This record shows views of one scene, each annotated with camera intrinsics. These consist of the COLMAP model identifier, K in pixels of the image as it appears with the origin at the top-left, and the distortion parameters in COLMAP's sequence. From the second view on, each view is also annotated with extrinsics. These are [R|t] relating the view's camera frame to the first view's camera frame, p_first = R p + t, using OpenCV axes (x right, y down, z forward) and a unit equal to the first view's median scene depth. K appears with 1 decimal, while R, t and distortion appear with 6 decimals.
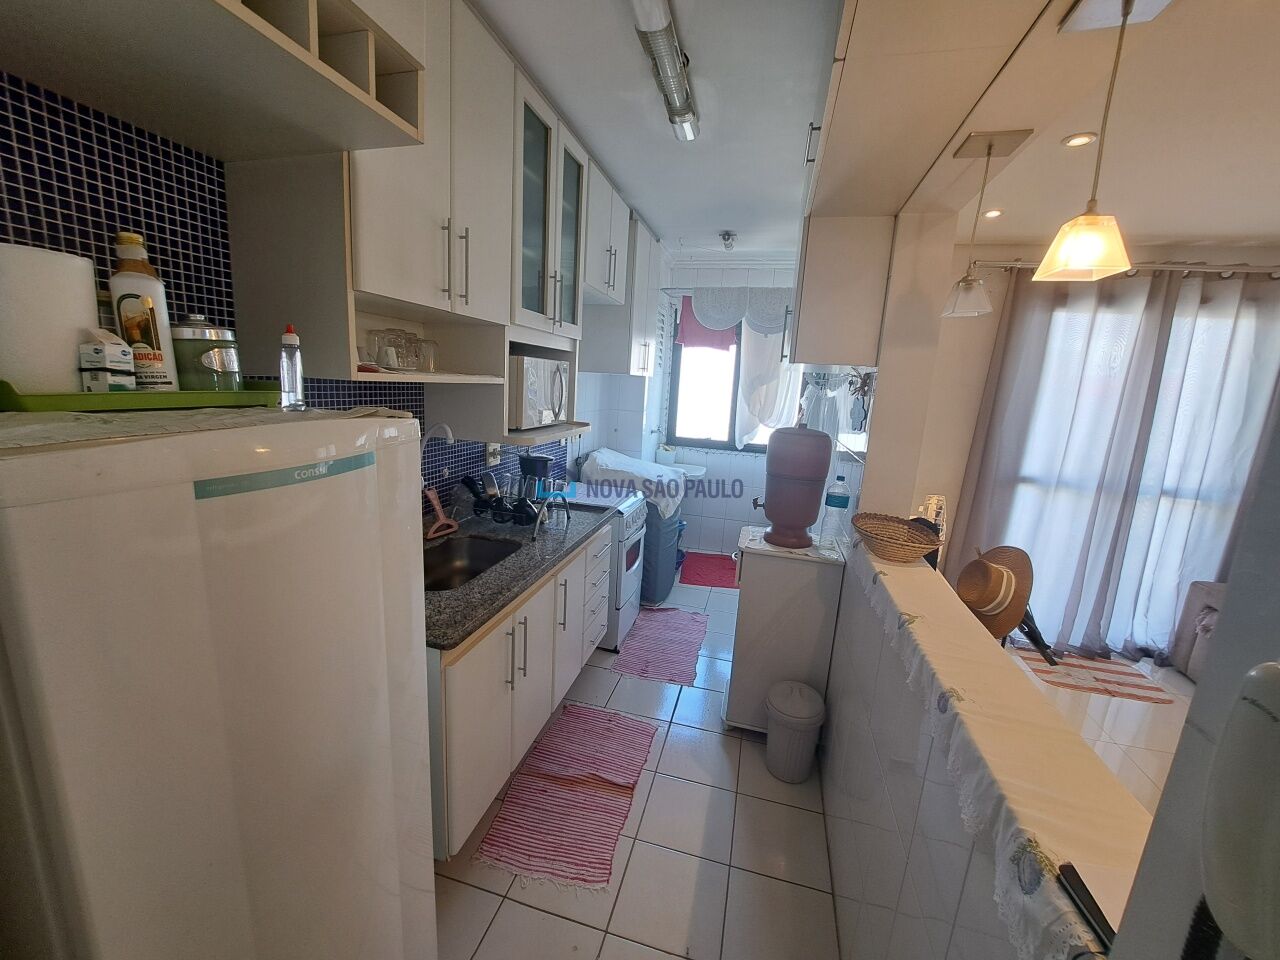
lens RADIAL K [[521.2, 0, 640.0], [0, 521.2, 480.0], [0, 0, 1]] dist [-0.014897, 0.000273]
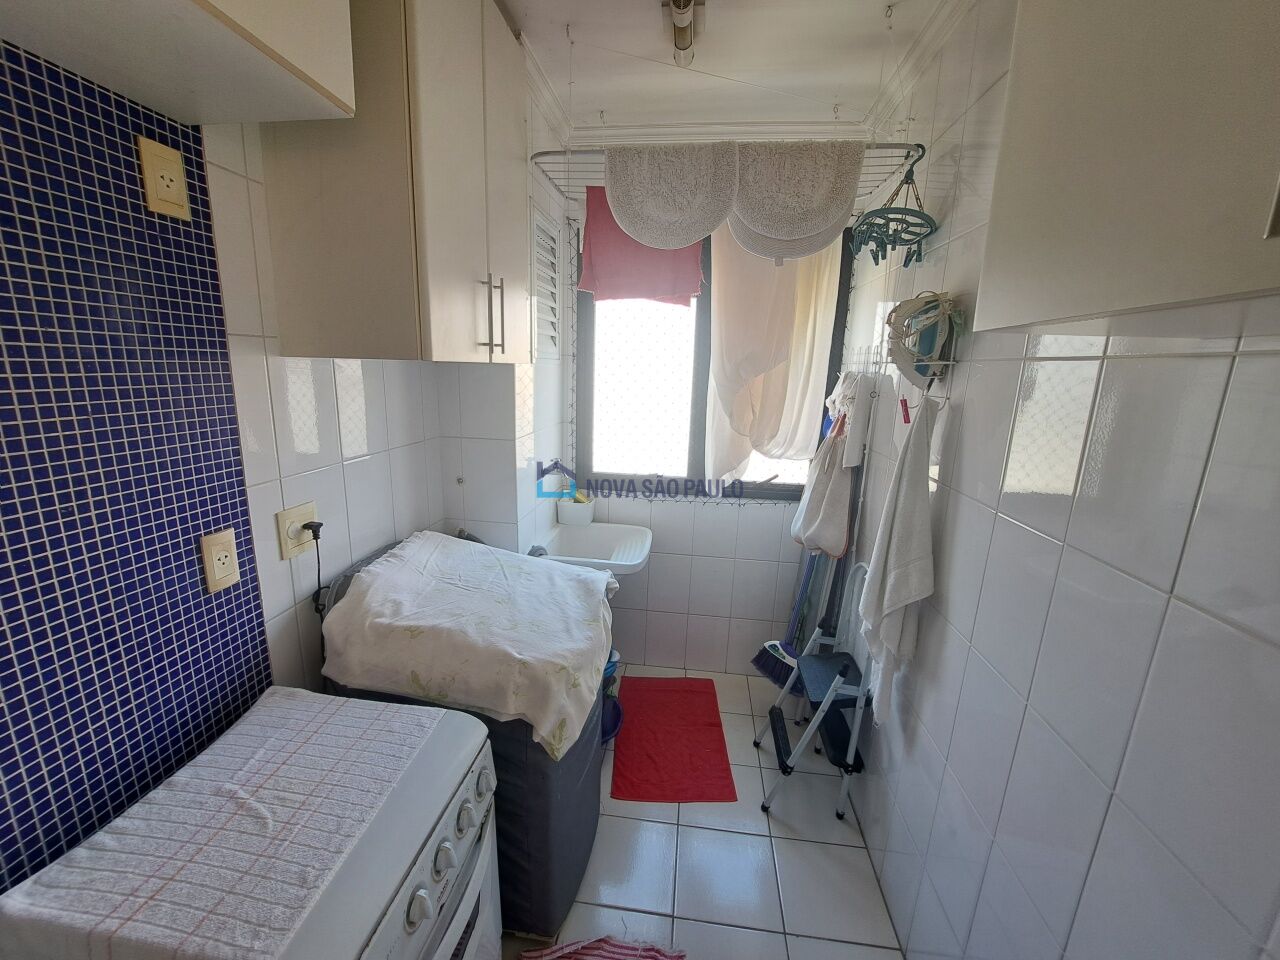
lens RADIAL K [[521.2, 0, 640.0], [0, 521.2, 480.0], [0, 0, 1]] dist [-0.014897, 0.000273]
pose [[0.991947, -0.051263, 0.115812, 0.071104], [0.046704, 0.998036, 0.041739, -0.125927], [-0.117724, -0.035994, 0.992394, 0.603524]]
